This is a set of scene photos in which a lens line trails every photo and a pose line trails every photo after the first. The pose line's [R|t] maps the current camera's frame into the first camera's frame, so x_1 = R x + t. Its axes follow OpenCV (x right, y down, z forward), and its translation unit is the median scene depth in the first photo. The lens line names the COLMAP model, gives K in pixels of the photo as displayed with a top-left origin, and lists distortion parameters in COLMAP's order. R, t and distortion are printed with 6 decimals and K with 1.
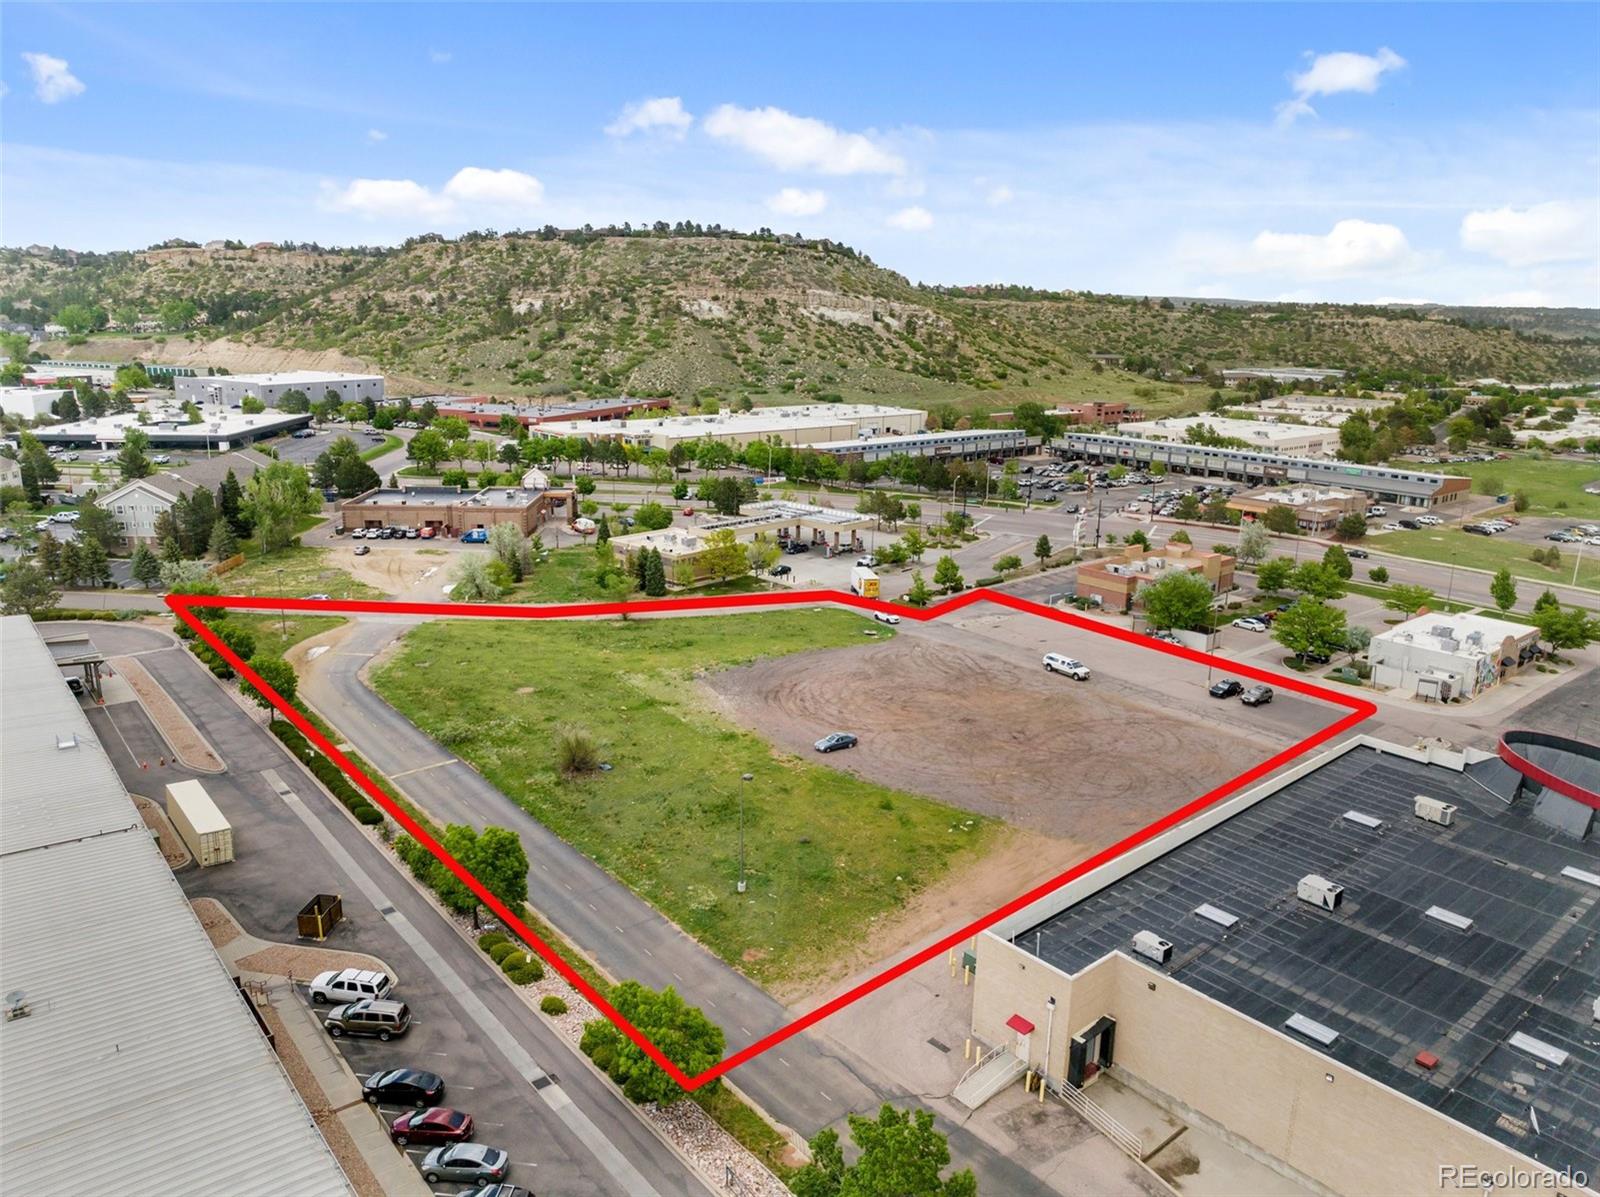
lens RADIAL K [[1126.1, 0, 800.0], [0, 1126.1, 598.5], [0, 0, 1]] dist [-0.038418, 0.003738]
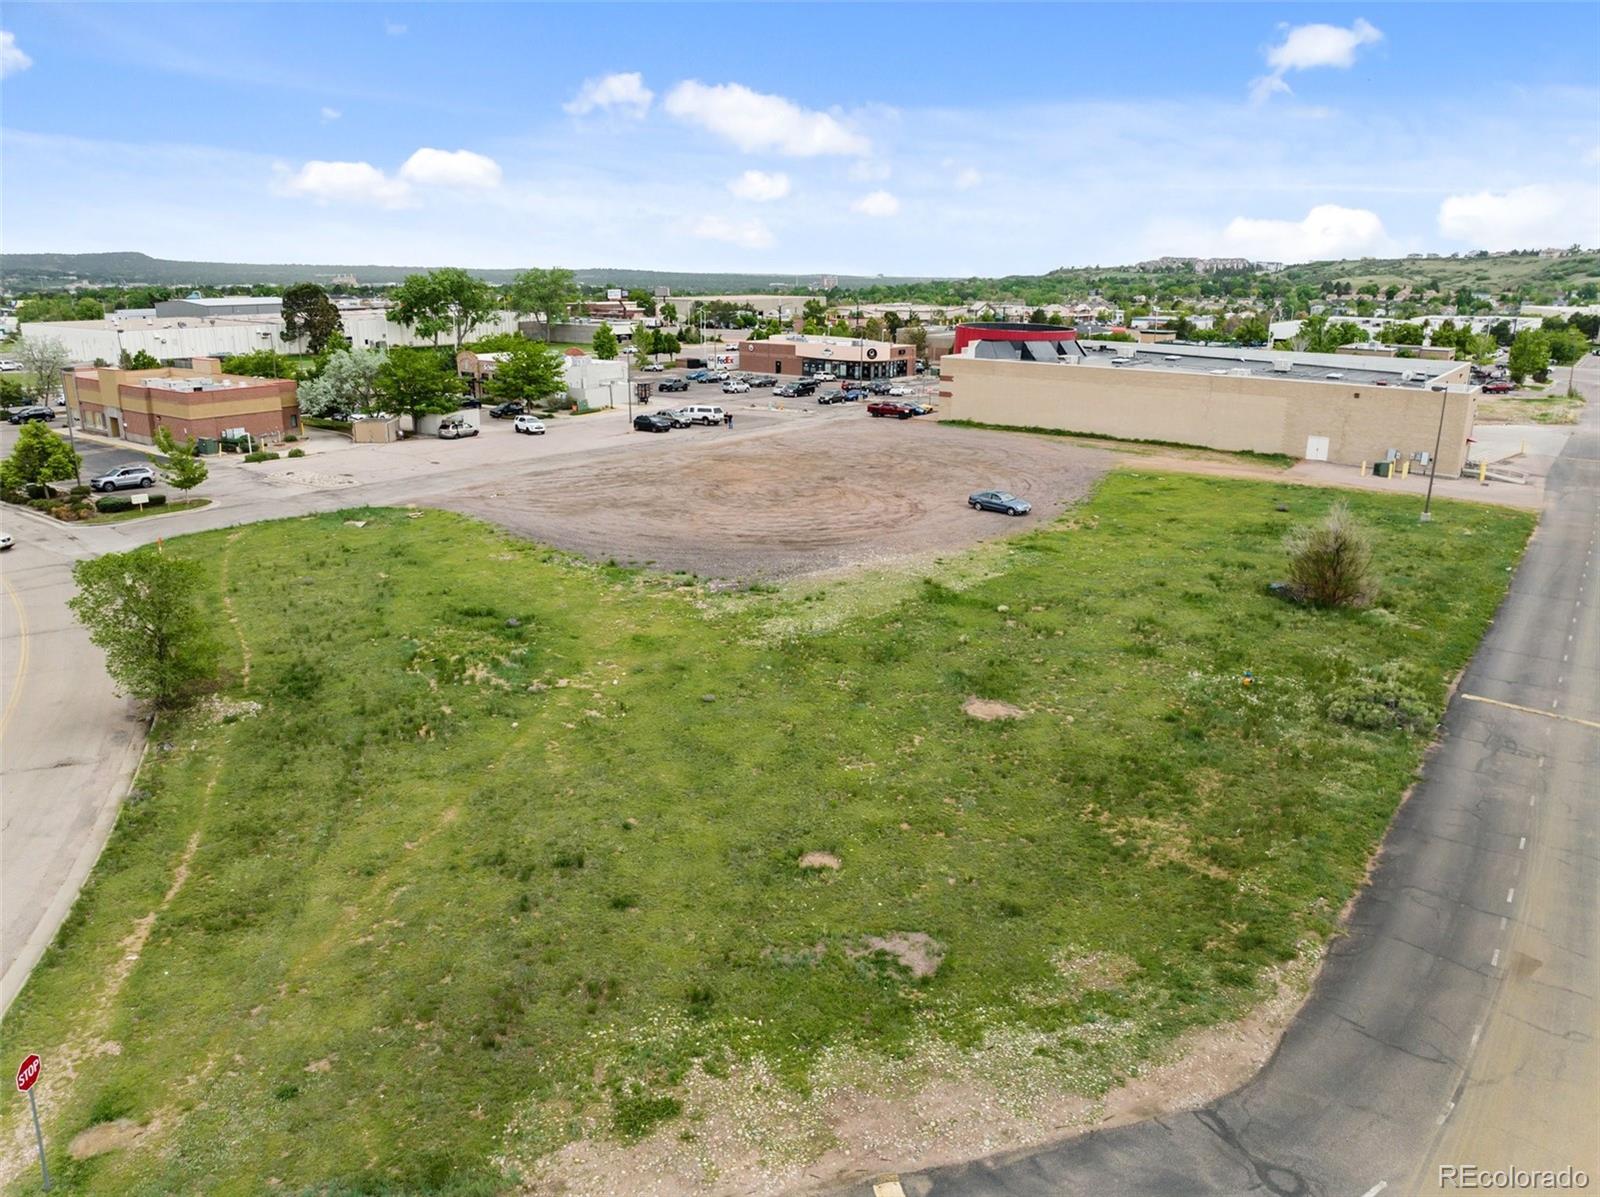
lens RADIAL K [[1127.7, 0, 801.2], [0, 1127.7, 598.7], [0, 0, 1]] dist [-0.038212, 0.002329]
pose [[-0.234780, -0.292996, 0.926840, -0.478115], [0.231890, 0.909080, 0.346122, -0.069159], [-0.943984, 0.296188, -0.145491, 0.985955]]
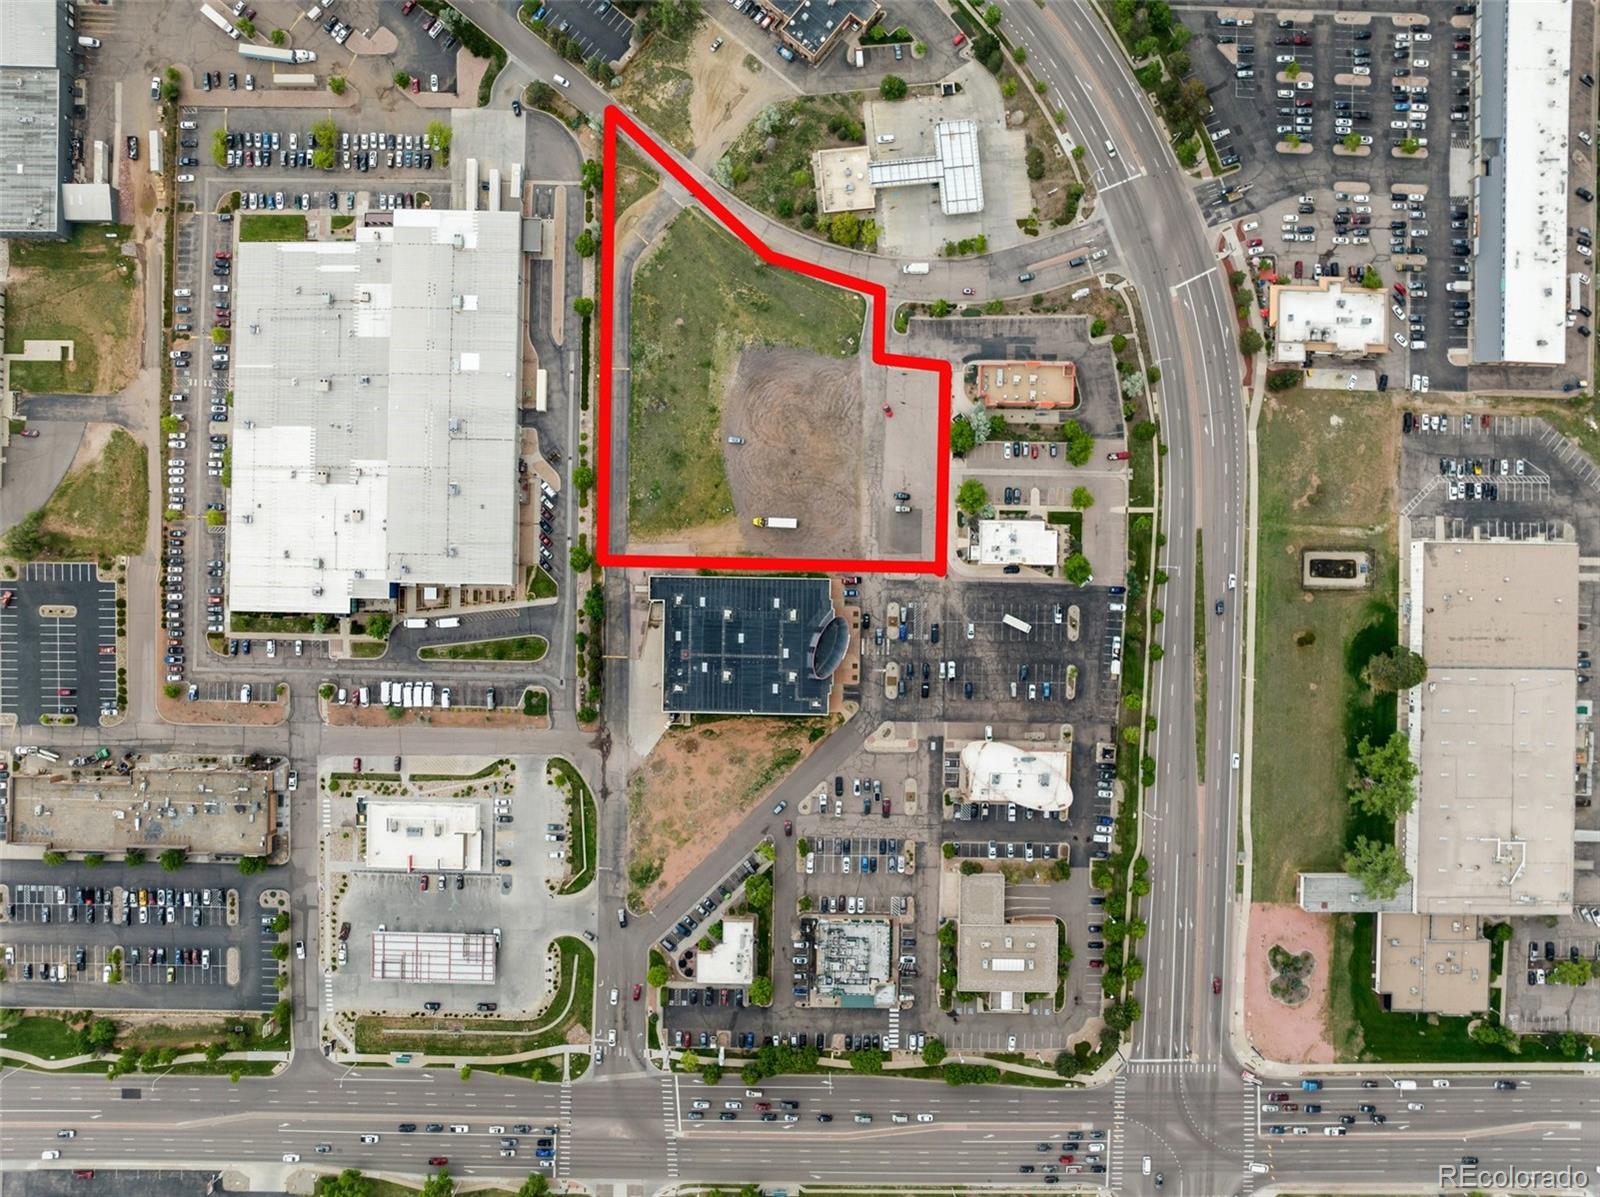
lens RADIAL K [[1124.7, 0, 800.0], [0, 1124.7, 598.5], [0, 0, 1]] dist [-0.031628, -0.010042]
pose [[0.756985, 0.653330, -0.011542, 0.359191], [-0.151098, 0.192200, 0.969654, -2.066508], [0.635722, -0.732270, 0.244209, 0.089611]]
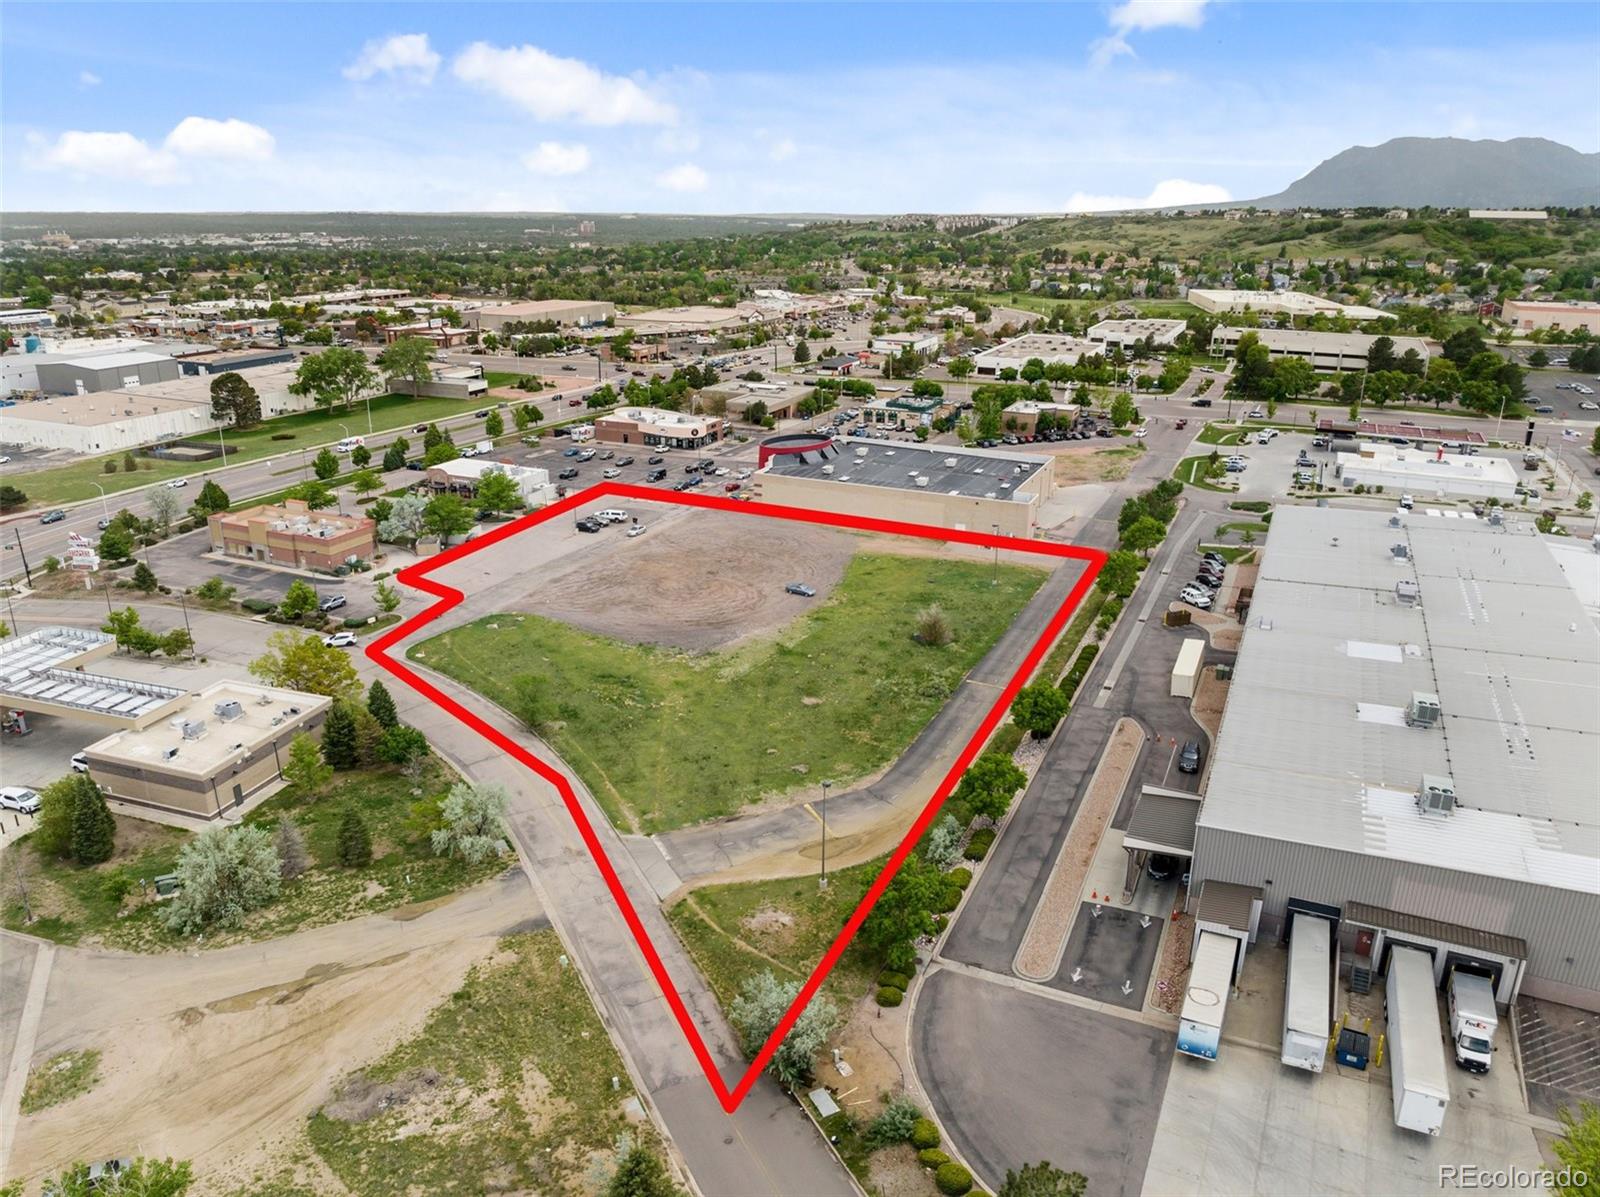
lens RADIAL K [[1128.7, 0, 802.0], [0, 1128.7, 590.3], [0, 0, 1]] dist [-0.033600, -0.003474]
pose [[-0.430878, -0.311367, 0.846992, -0.959919], [0.215571, 0.875900, 0.431658, -0.398674], [-0.876284, 0.368578, -0.310284, 1.158972]]
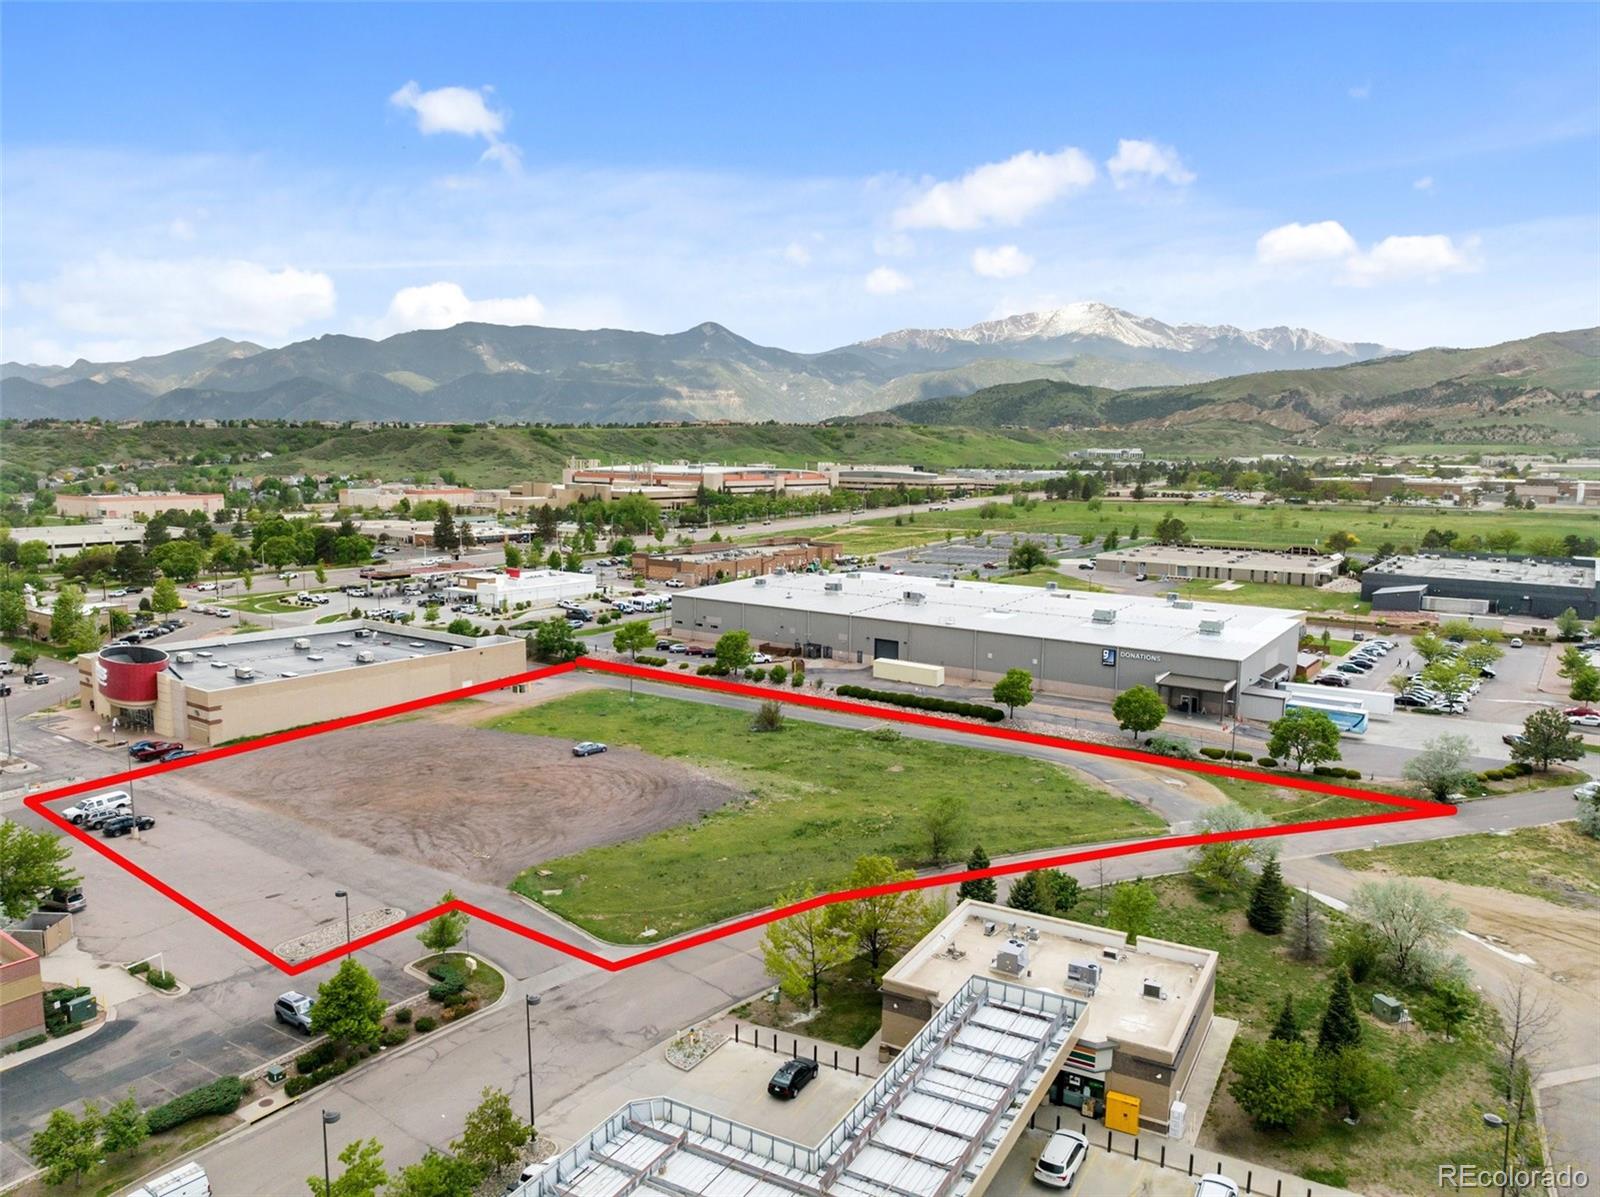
lens RADIAL K [[1126.1, 0, 800.0], [0, 1126.1, 598.5], [0, 0, 1]] dist [-0.038418, 0.003738]
pose [[-0.968464, 0.005216, -0.249098, 0.091849], [-0.088743, 0.926992, 0.364432, -0.395077], [0.232812, 0.375045, -0.897296, 1.676789]]
